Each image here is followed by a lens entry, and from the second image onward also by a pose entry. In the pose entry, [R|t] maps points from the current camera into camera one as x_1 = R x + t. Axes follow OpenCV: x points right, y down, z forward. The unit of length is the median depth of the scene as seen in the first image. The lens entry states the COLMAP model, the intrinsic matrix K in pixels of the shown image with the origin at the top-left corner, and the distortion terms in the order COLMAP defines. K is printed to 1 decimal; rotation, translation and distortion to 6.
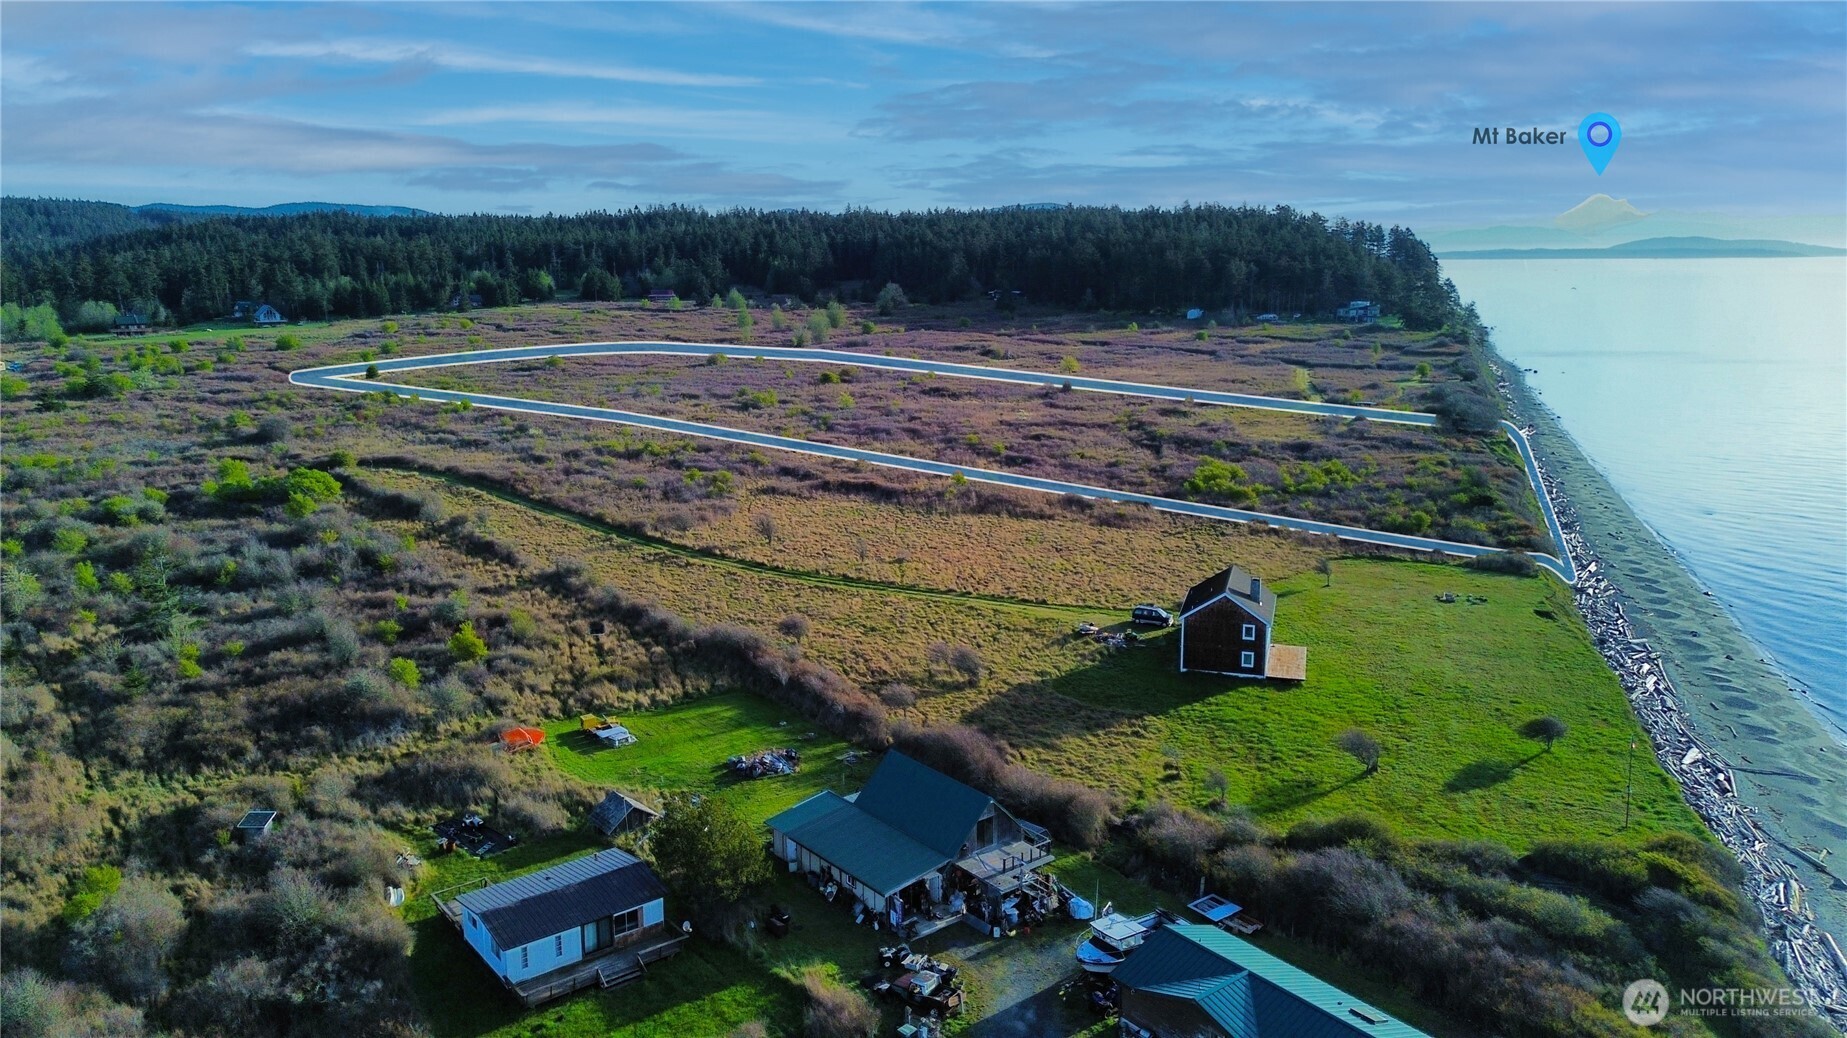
lens RADIAL K [[1311.0, 0, 929.8], [0, 1311.0, 510.9], [0, 0, 1]] dist [0.072894, -0.069018]
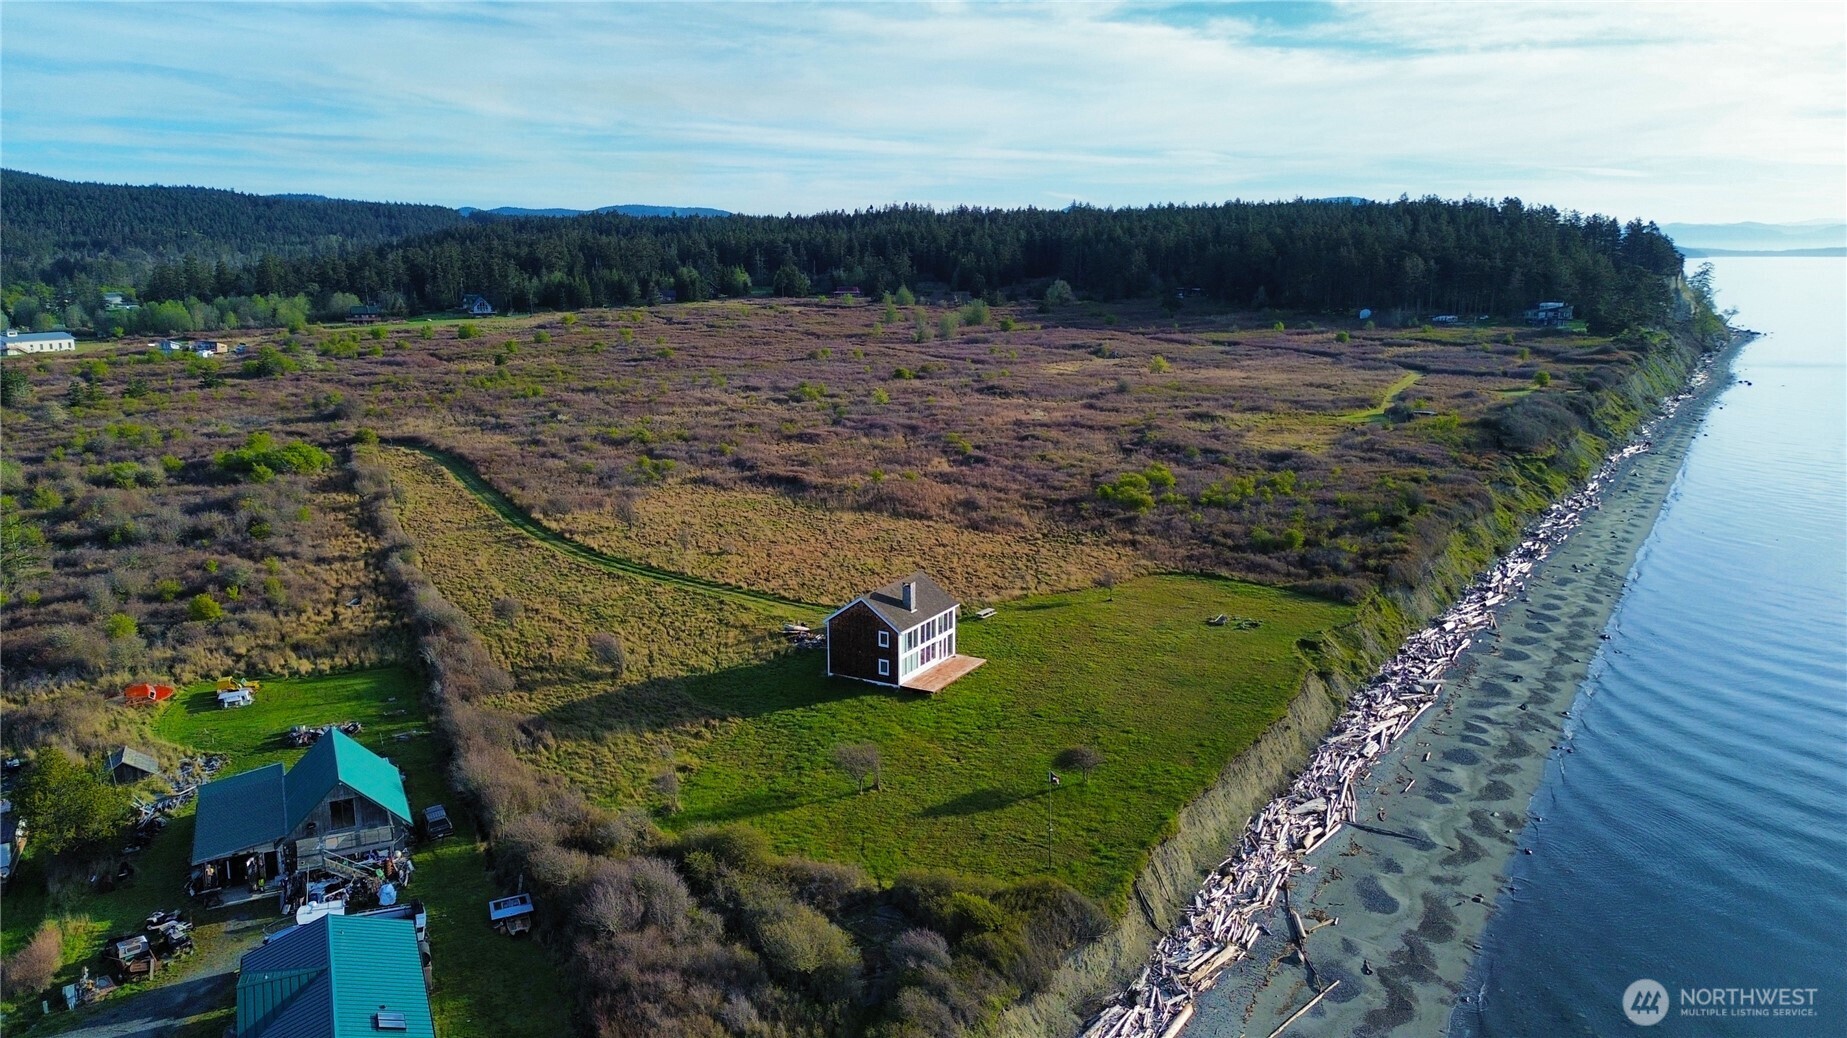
lens RADIAL K [[1318.4, 0, 923.5], [0, 1318.4, 519.0], [0, 0, 1]] dist [0.099122, -0.154091]
pose [[0.976271, 0.044632, -0.211902, 0.153645], [-0.043417, 0.999003, 0.010387, -0.002198], [0.212154, -0.000941, 0.977236, 0.021788]]
